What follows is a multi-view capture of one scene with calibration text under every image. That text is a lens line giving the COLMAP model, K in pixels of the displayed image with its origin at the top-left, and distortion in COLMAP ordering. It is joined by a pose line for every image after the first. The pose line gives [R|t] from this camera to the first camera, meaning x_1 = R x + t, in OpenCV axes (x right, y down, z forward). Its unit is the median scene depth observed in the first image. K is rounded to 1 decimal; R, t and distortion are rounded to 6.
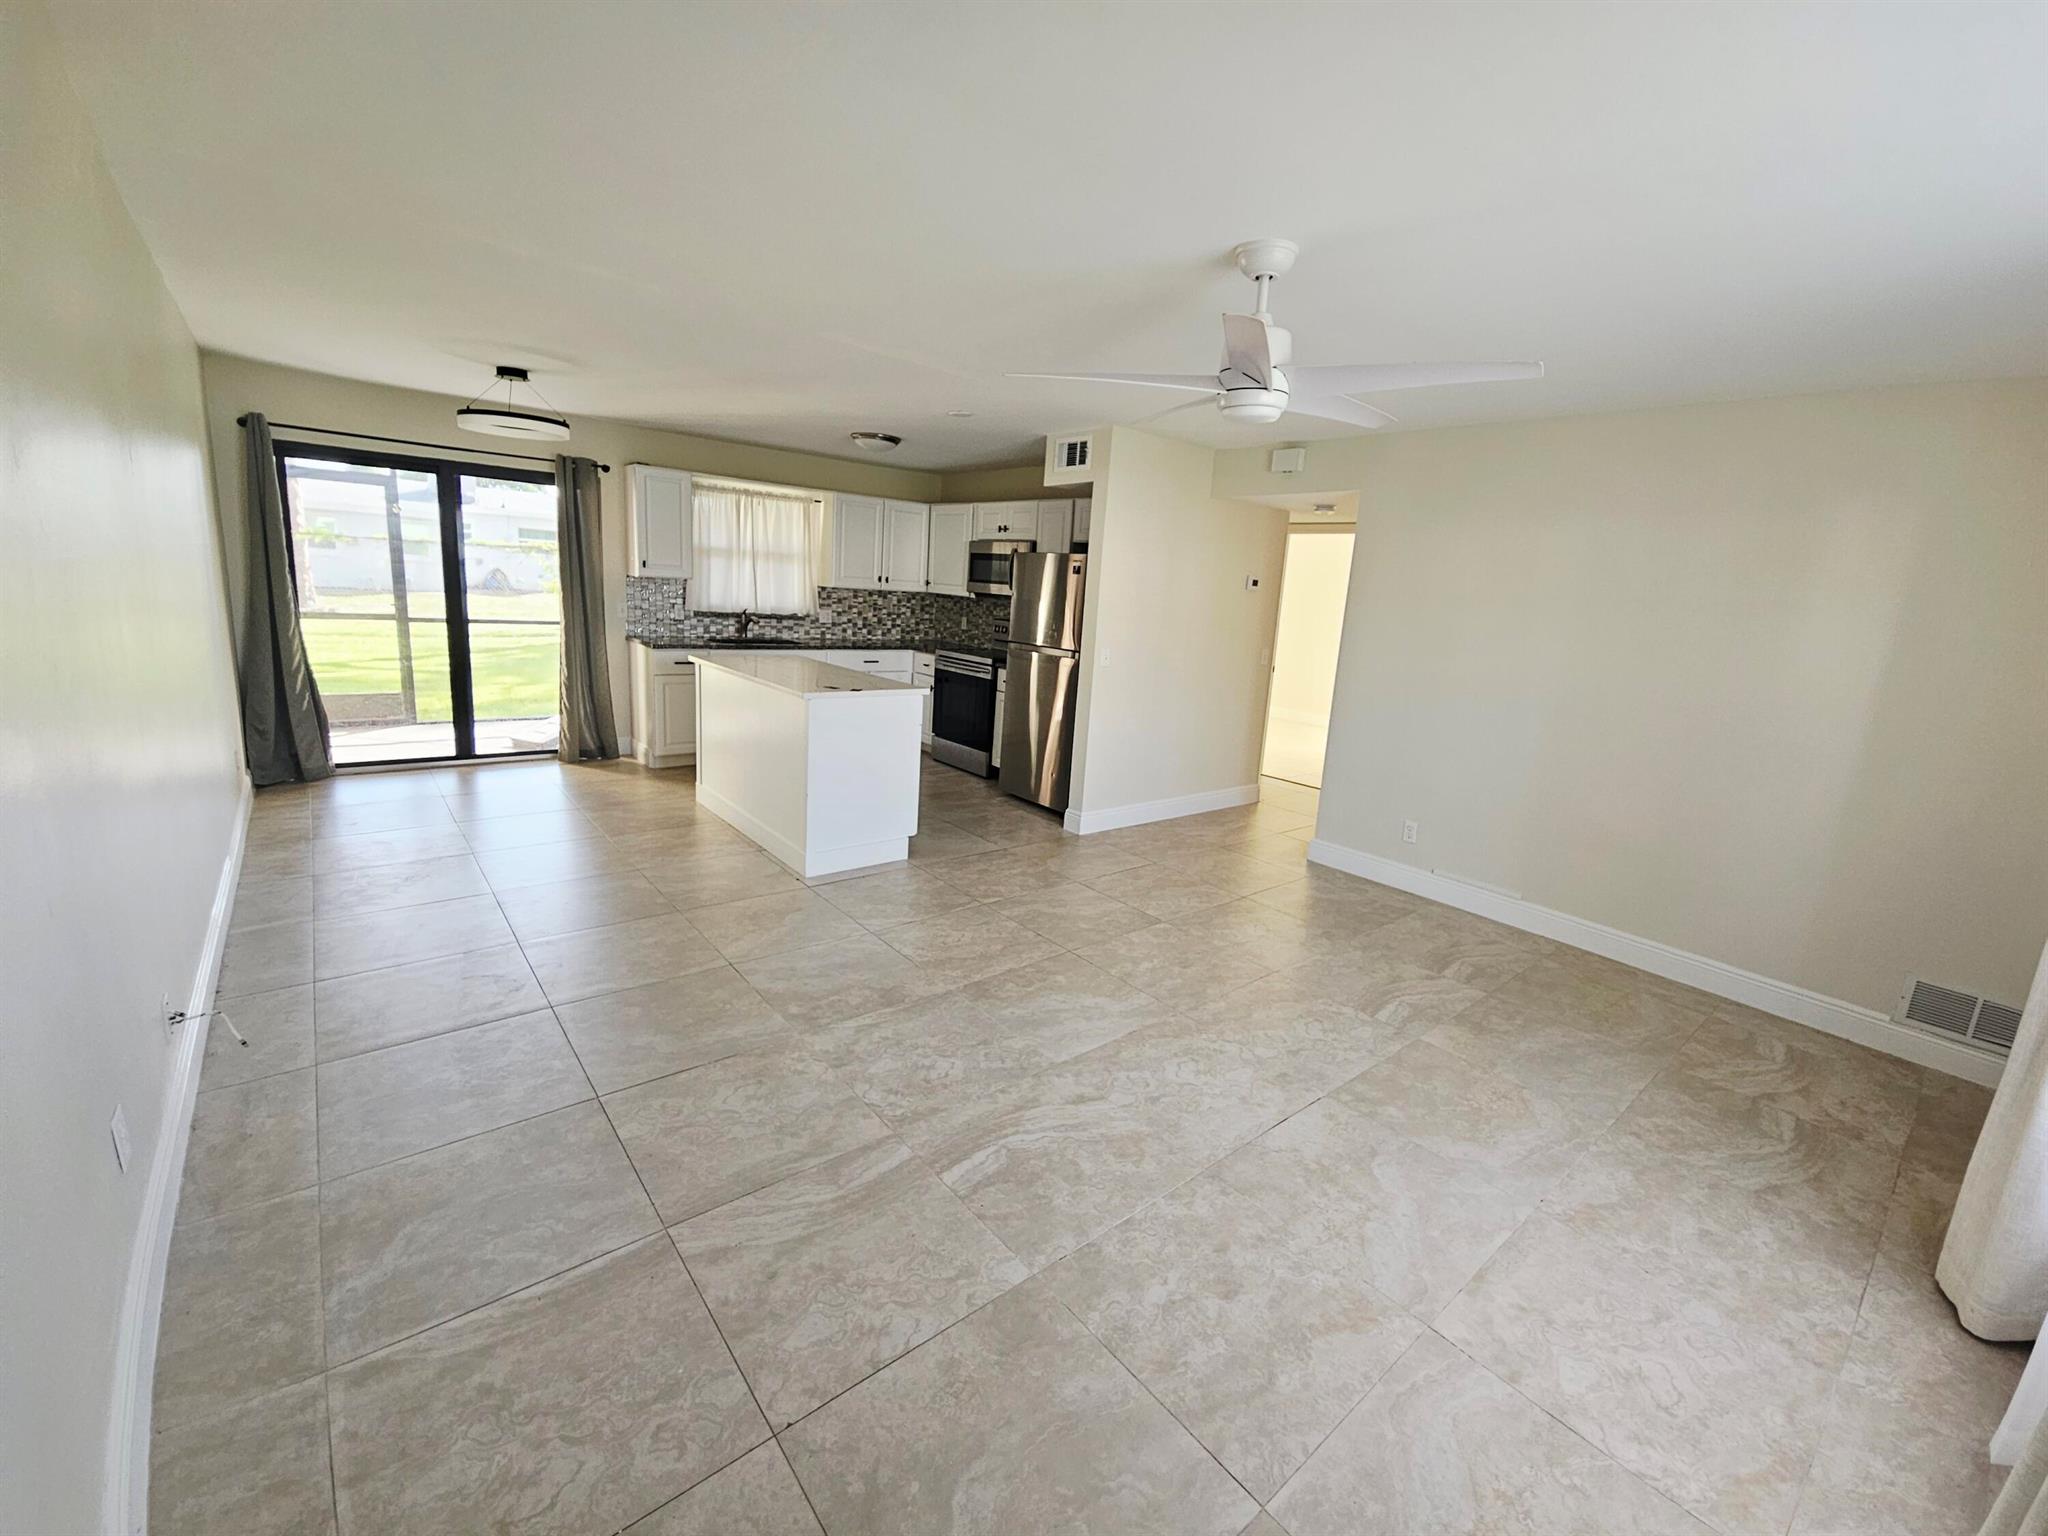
lens RADIAL K [[838.6, 0, 1025.3], [0, 838.6, 766.3], [0, 0, 1]] dist [-0.008563, -0.001346]
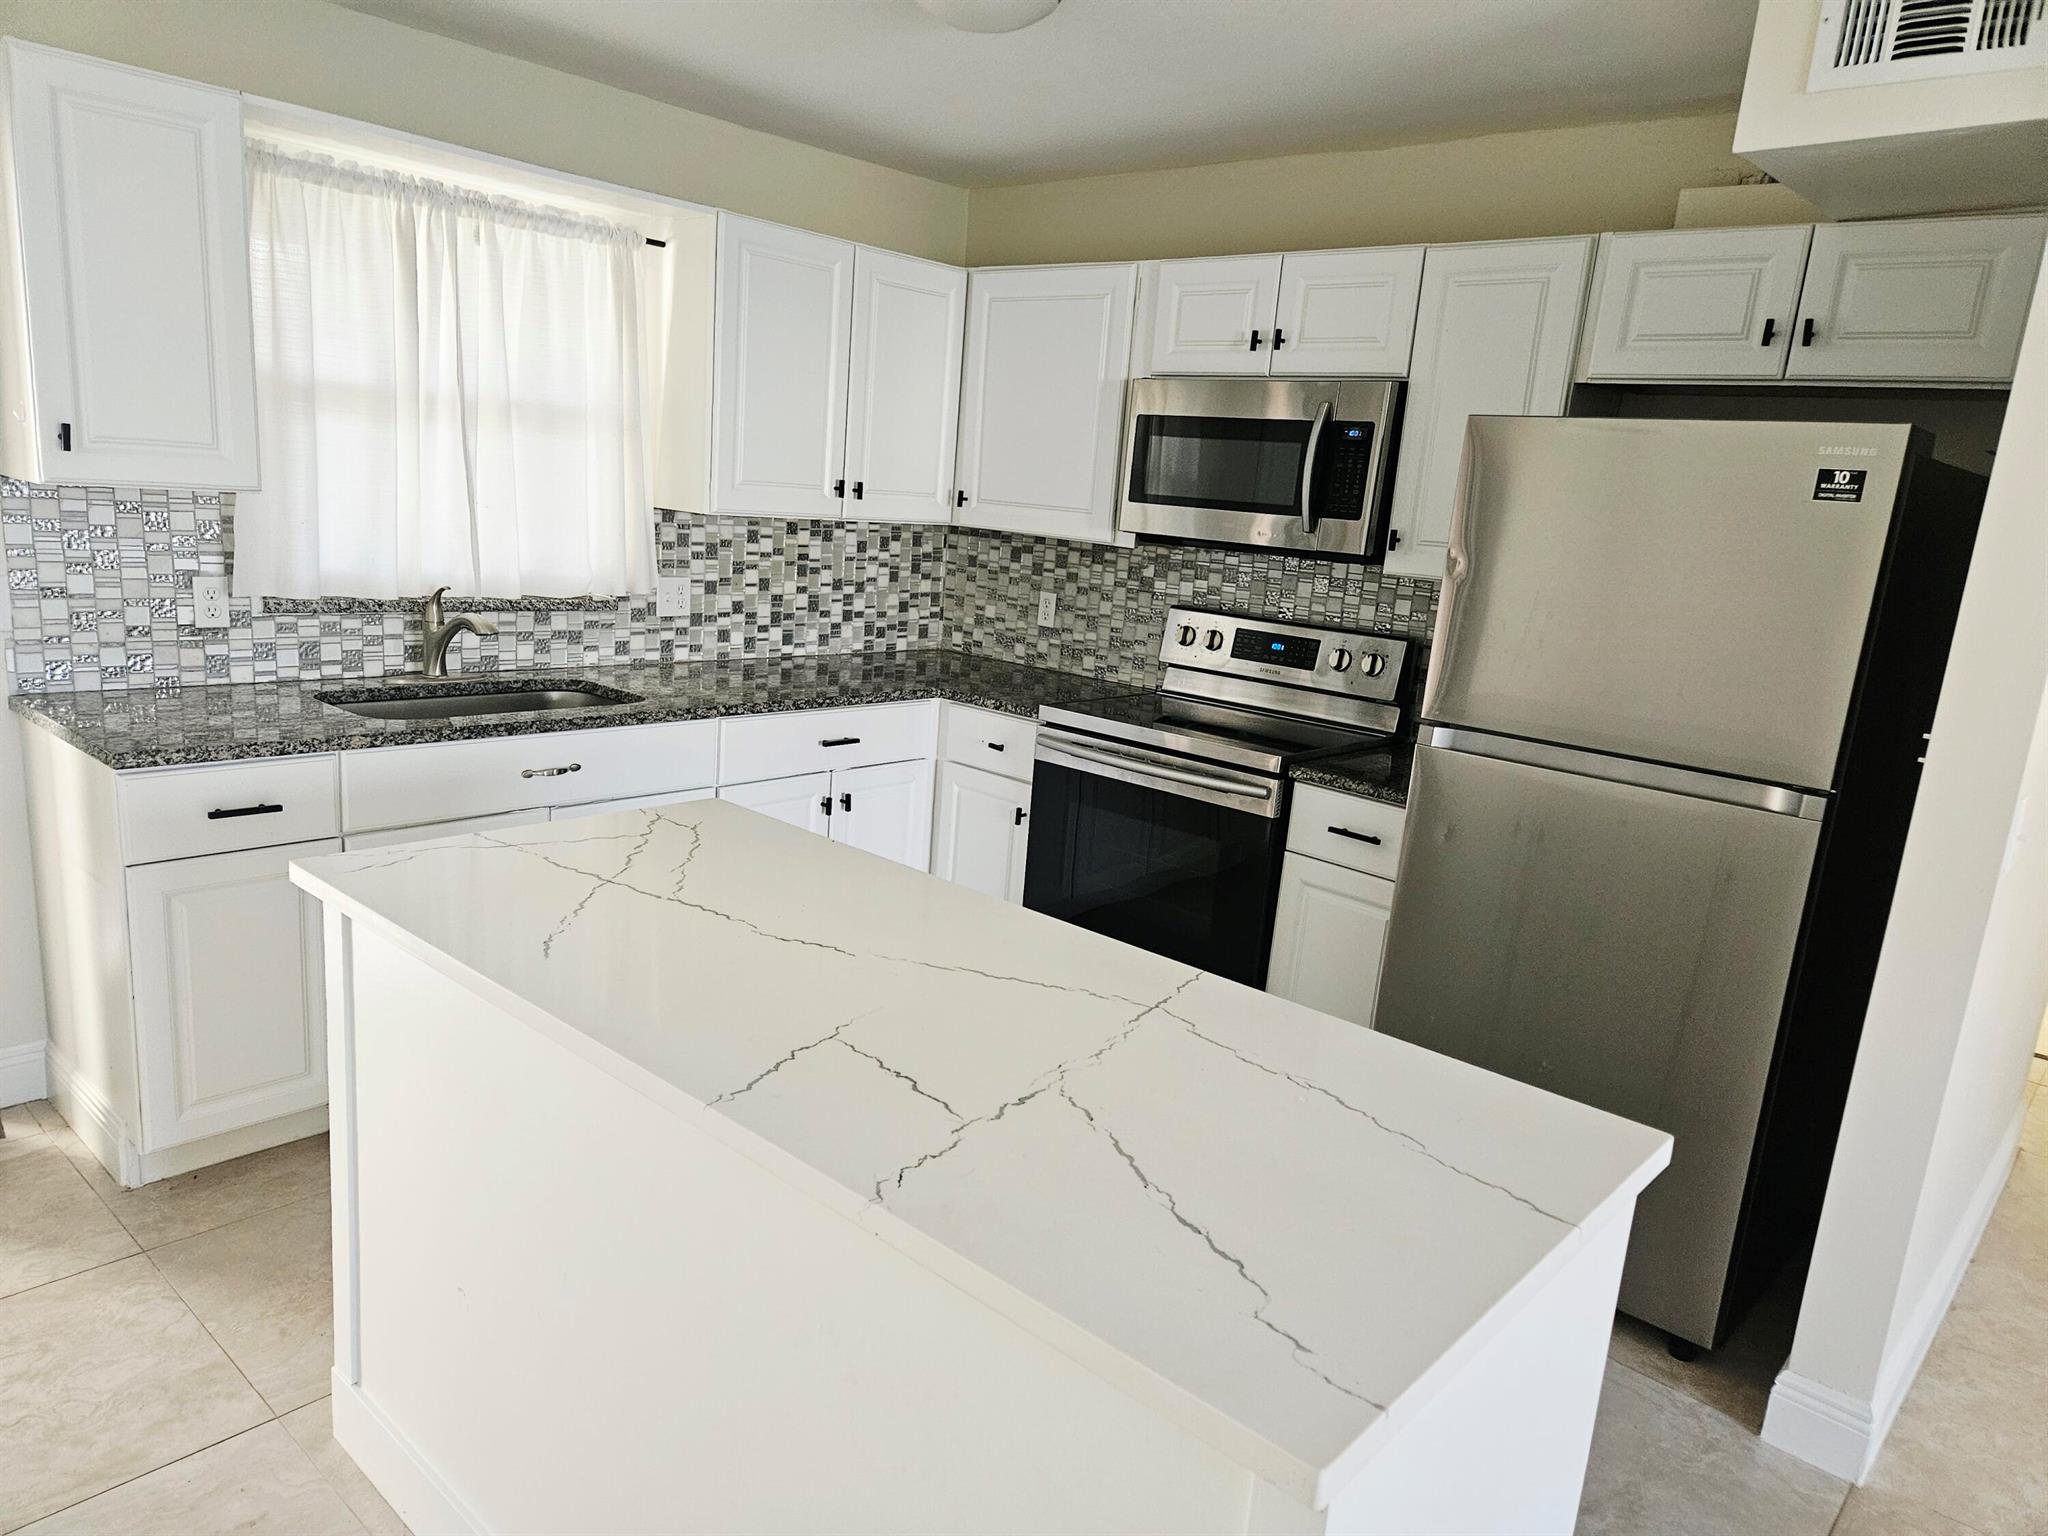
lens RADIAL K [[1375.0, 0, 991.5], [0, 1375.0, 809.0], [0, 0, 1]] dist [0.051946, -0.032730]
pose [[0.990668, -0.025686, 0.133858, -0.192977], [0.021505, 0.999238, 0.032582, -0.111827], [-0.134593, -0.029399, 0.990465, 0.439580]]
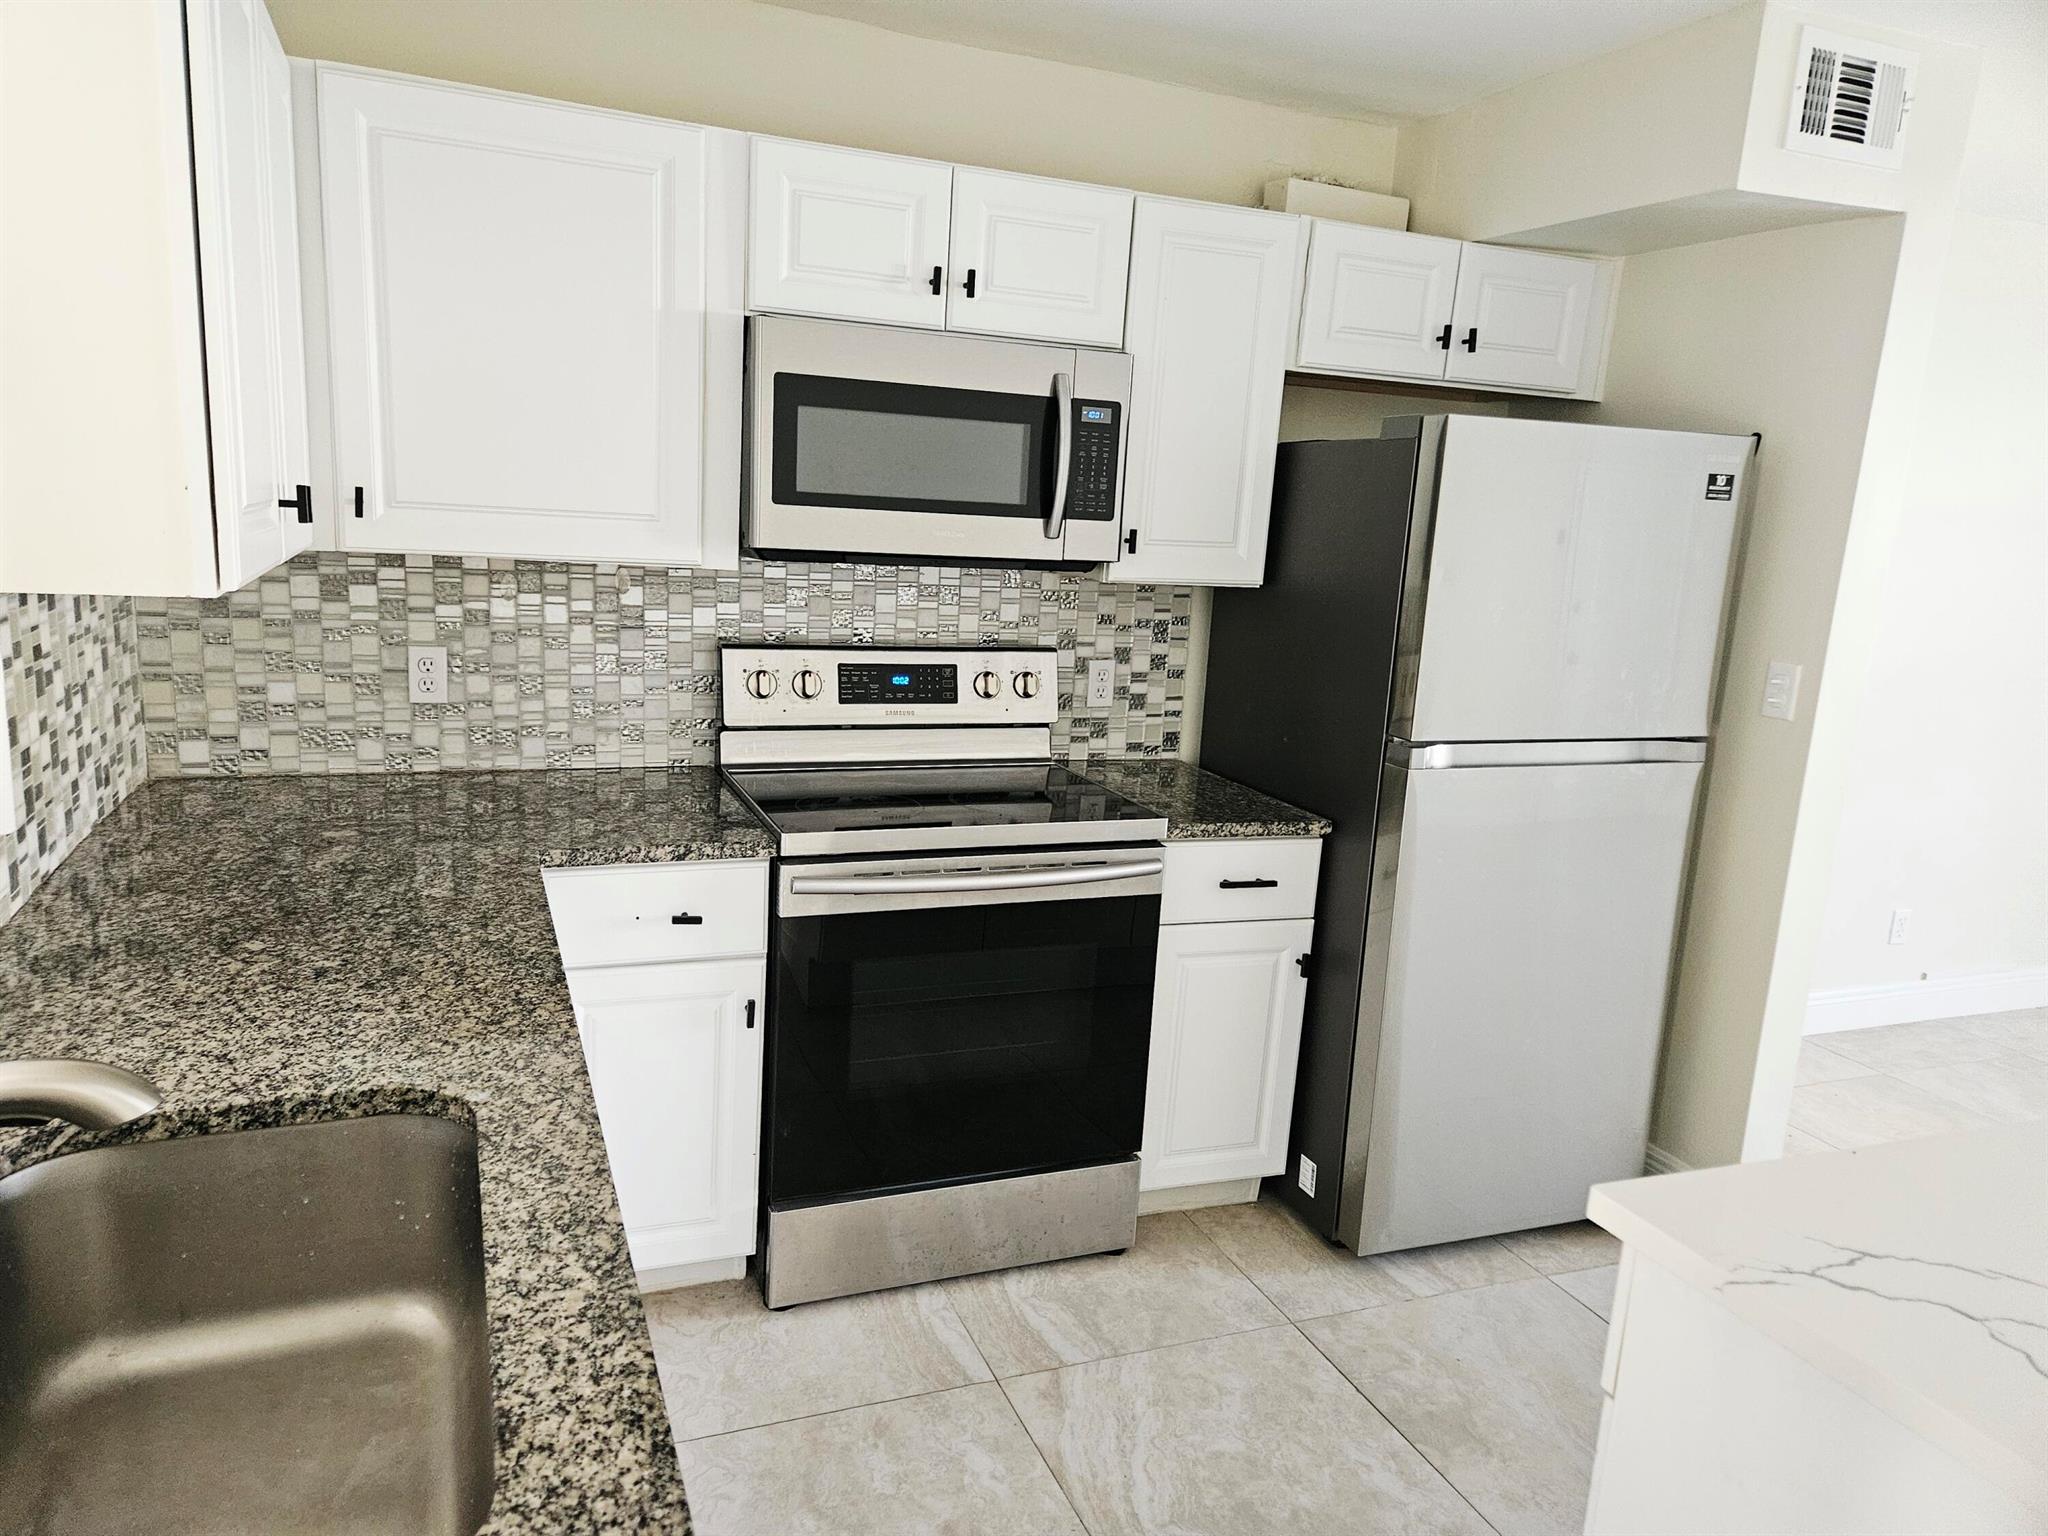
lens RADIAL K [[1375.0, 0, 971.5], [0, 1375.0, 783.4], [0, 0, 1]] dist [0.051946, -0.032730]
pose [[0.319560, -0.242115, 0.916112, -0.392250], [0.171699, 0.965597, 0.195300, -0.203787], [-0.931880, 0.094886, 0.350137, 0.802005]]
